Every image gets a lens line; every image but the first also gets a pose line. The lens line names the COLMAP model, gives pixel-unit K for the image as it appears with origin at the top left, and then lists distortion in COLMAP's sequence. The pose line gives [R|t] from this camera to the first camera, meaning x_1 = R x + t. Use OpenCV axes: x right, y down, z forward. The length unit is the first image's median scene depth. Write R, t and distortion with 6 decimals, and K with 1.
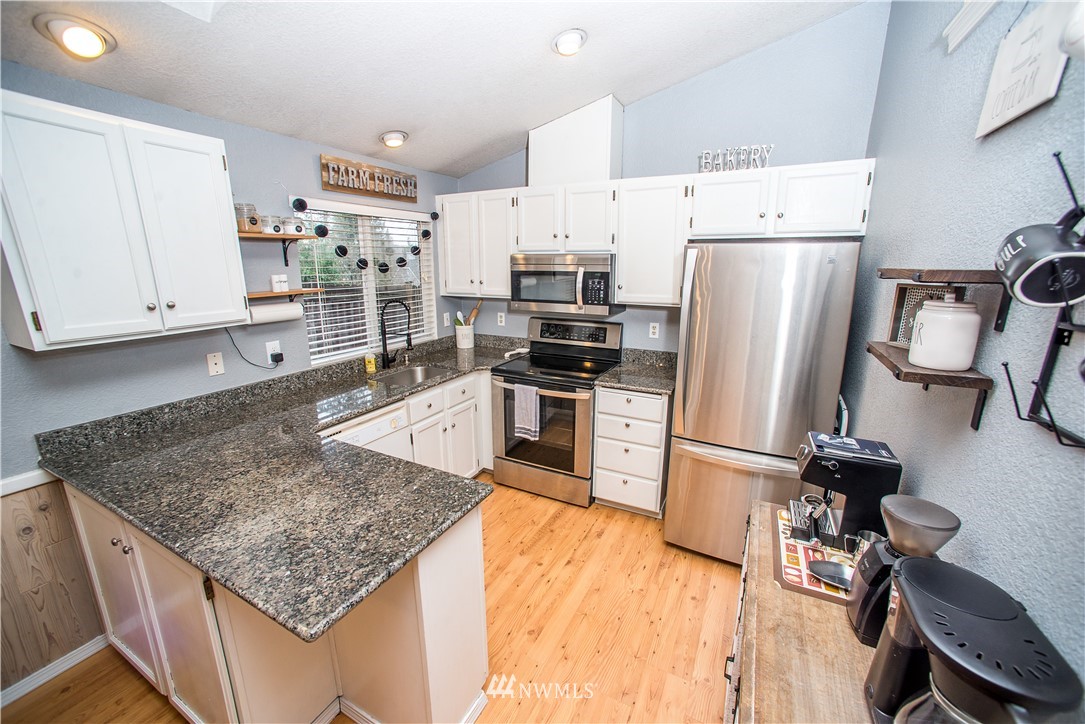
lens RADIAL K [[412.7, 0, 545.0], [0, 412.7, 357.6], [0, 0, 1]] dist [-0.029494, 0.000440]
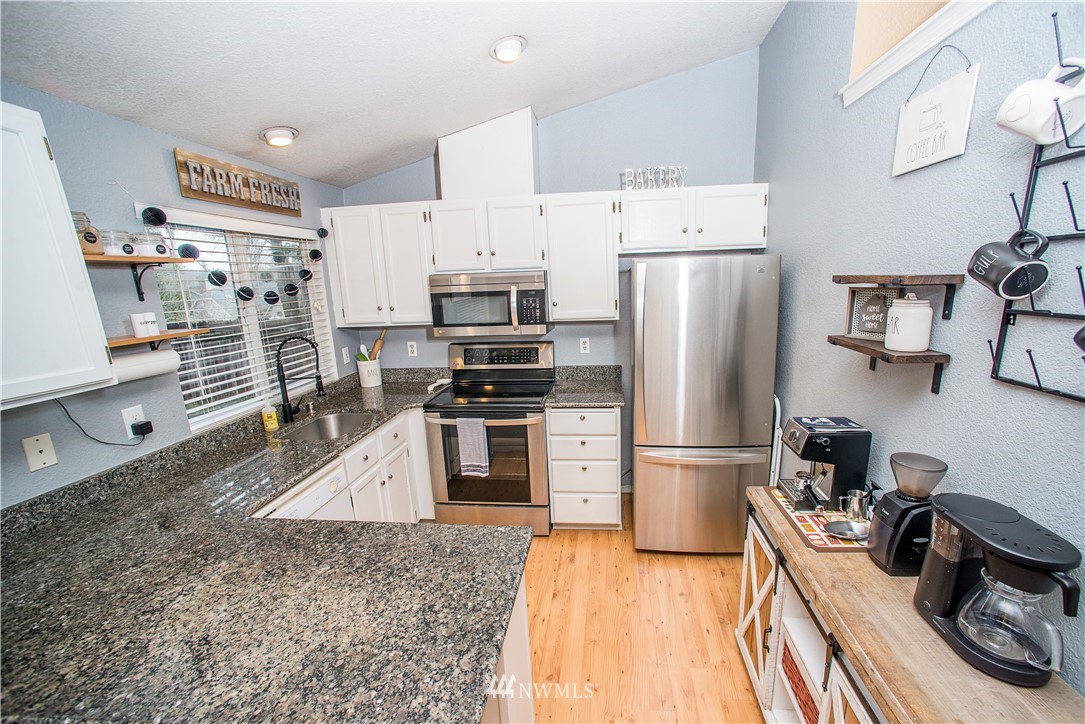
lens RADIAL K [[433.7, 0, 567.5], [0, 433.7, 374.7], [0, 0, 1]] dist [-0.043664, 0.017545]
pose [[0.930814, -0.111134, 0.348187, -0.175365], [0.115257, 0.993296, 0.008919, -0.011866], [-0.346844, 0.031830, 0.937383, 0.033636]]
